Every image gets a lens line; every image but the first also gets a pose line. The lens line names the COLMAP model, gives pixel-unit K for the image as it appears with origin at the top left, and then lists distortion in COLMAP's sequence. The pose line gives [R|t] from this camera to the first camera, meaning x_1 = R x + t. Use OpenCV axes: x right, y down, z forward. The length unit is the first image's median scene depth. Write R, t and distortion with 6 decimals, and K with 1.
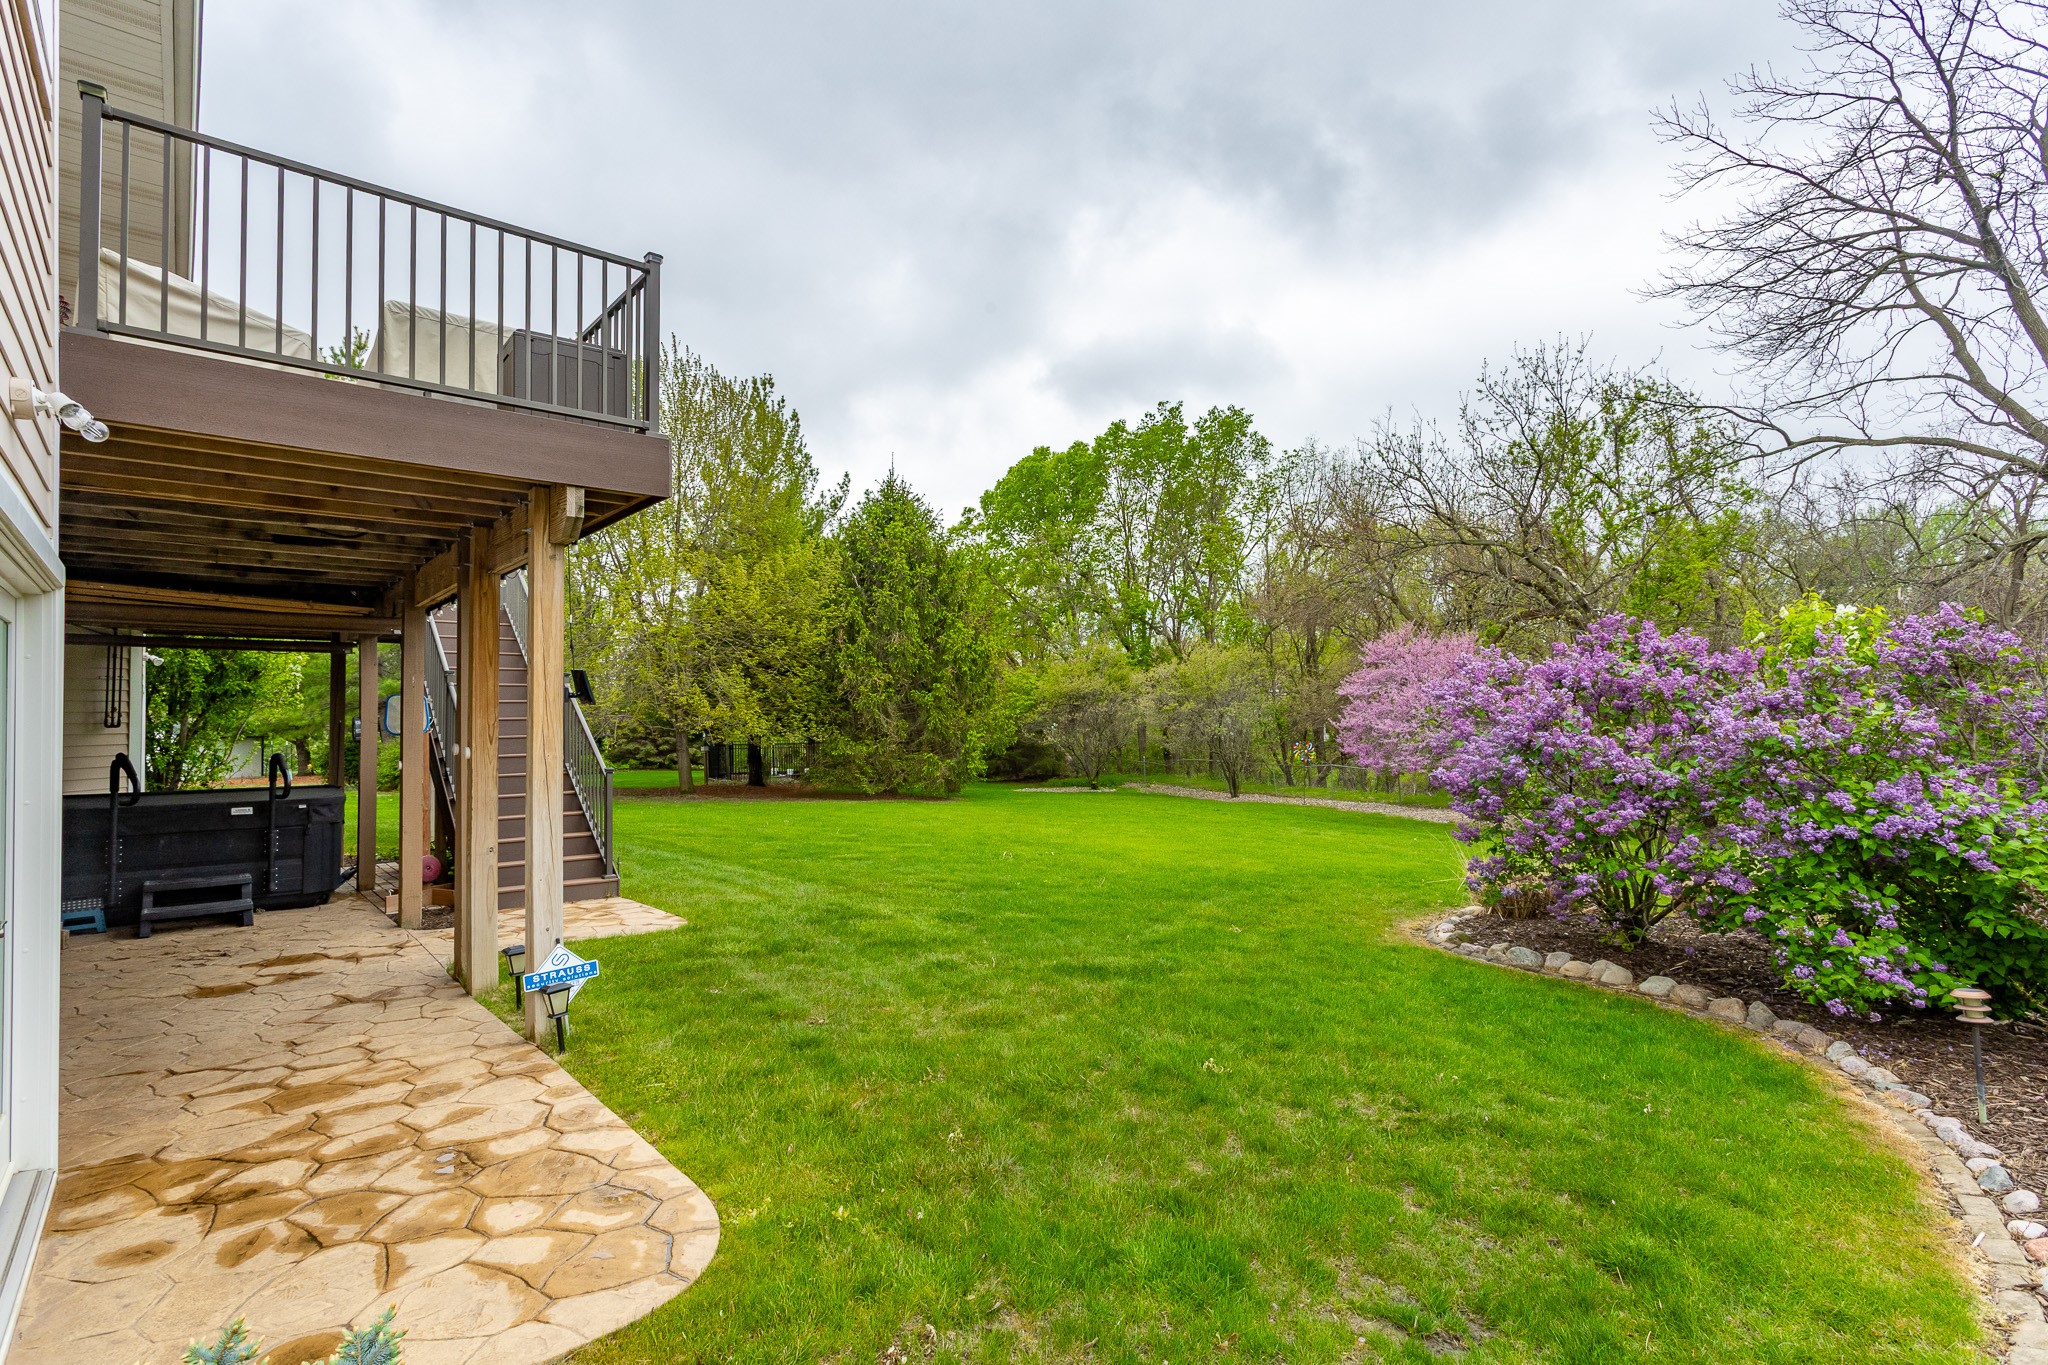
lens RADIAL K [[956.6, 0, 1020.4], [0, 956.6, 692.2], [0, 0, 1]] dist [-0.003314, 0.000133]
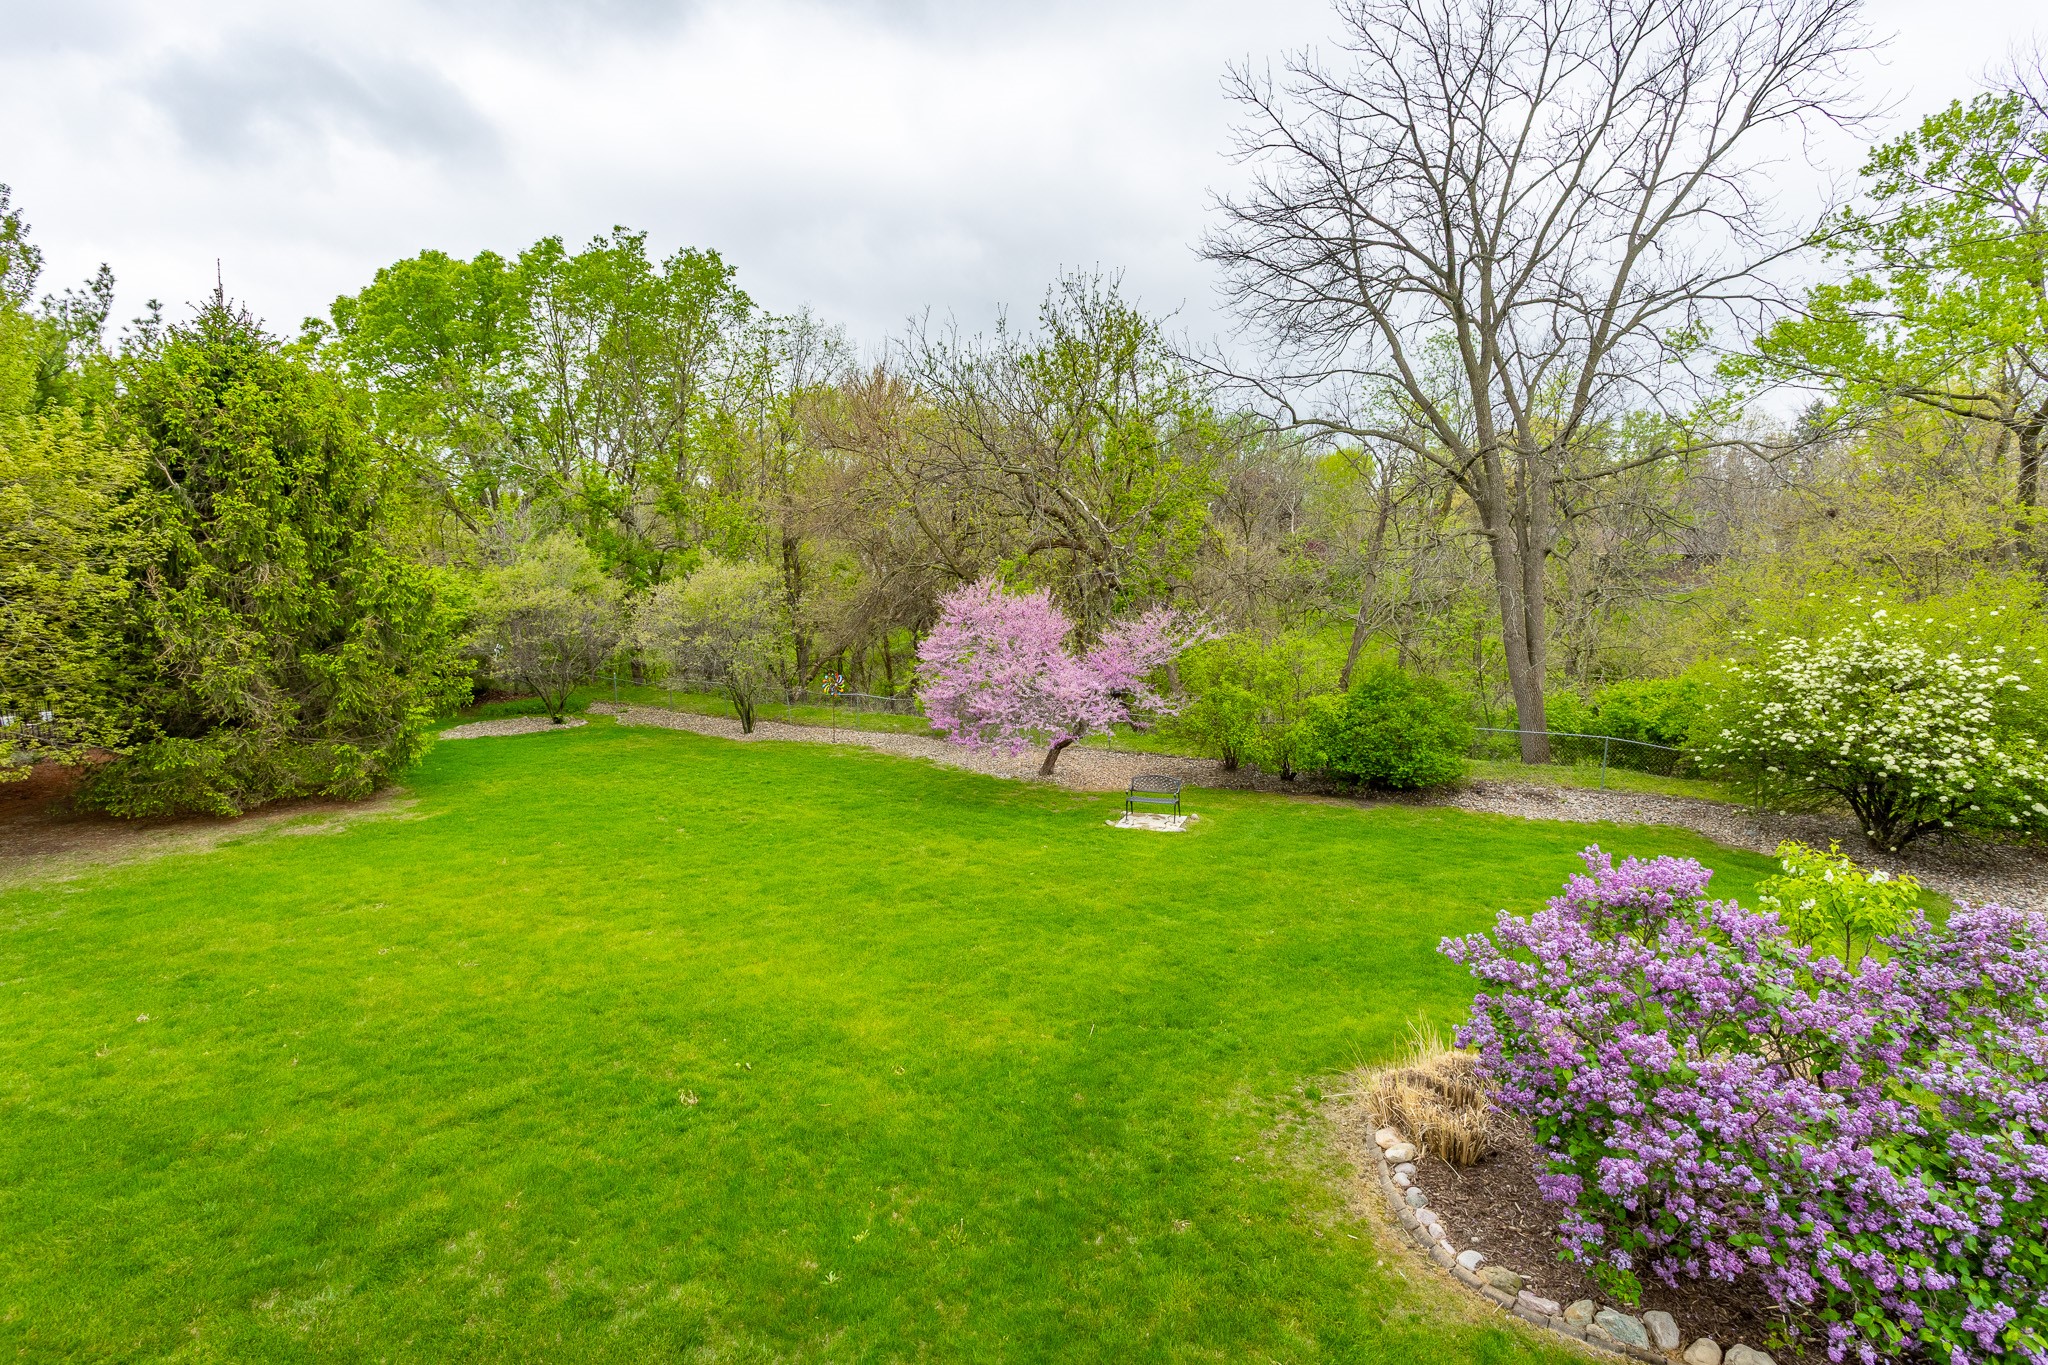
lens RADIAL K [[956.6, 0, 1028.1], [0, 956.6, 679.0], [0, 0, 1]] dist [-0.003314, 0.000133]
pose [[0.820453, -0.065233, 0.567980, -0.071143], [-0.023831, 0.988704, 0.147976, -0.085343], [-0.571217, -0.134943, 0.809630, 0.166393]]
